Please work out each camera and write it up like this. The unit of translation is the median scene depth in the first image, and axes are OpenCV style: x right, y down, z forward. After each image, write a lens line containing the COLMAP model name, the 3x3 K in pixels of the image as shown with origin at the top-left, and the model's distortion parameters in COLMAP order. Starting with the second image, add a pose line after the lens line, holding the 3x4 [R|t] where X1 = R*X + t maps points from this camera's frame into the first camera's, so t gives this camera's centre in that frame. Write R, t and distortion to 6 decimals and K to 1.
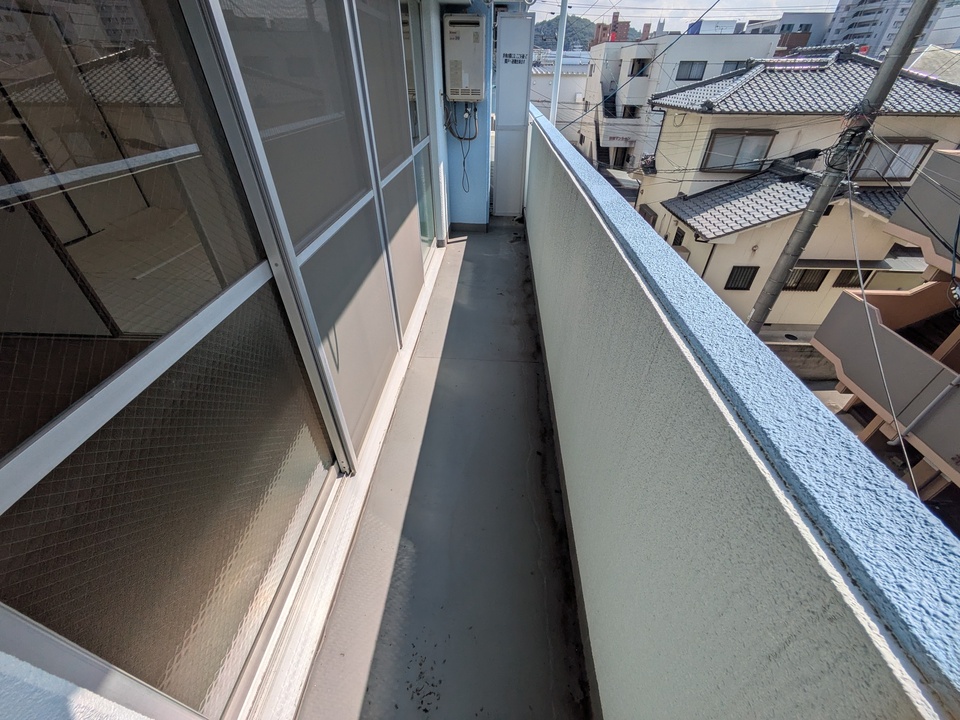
lens RADIAL K [[379.5, 0, 486.0], [0, 379.5, 353.6], [0, 0, 1]] dist [0.049405, 0.000134]
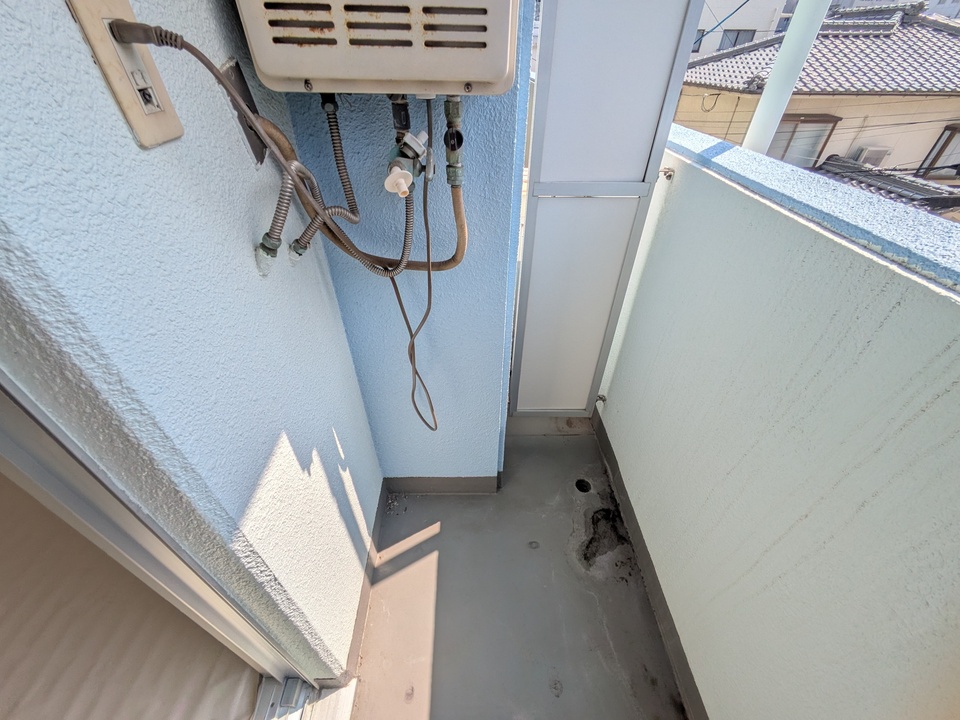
lens RADIAL K [[389.2, 0, 476.6], [0, 389.2, 370.5], [0, 0, 1]] dist [0.019249, -0.000015]
pose [[0.998402, -0.044758, 0.034488, -0.008033], [0.042609, 0.997245, 0.060718, -0.153943], [-0.037110, -0.059152, 0.997559, 0.234562]]
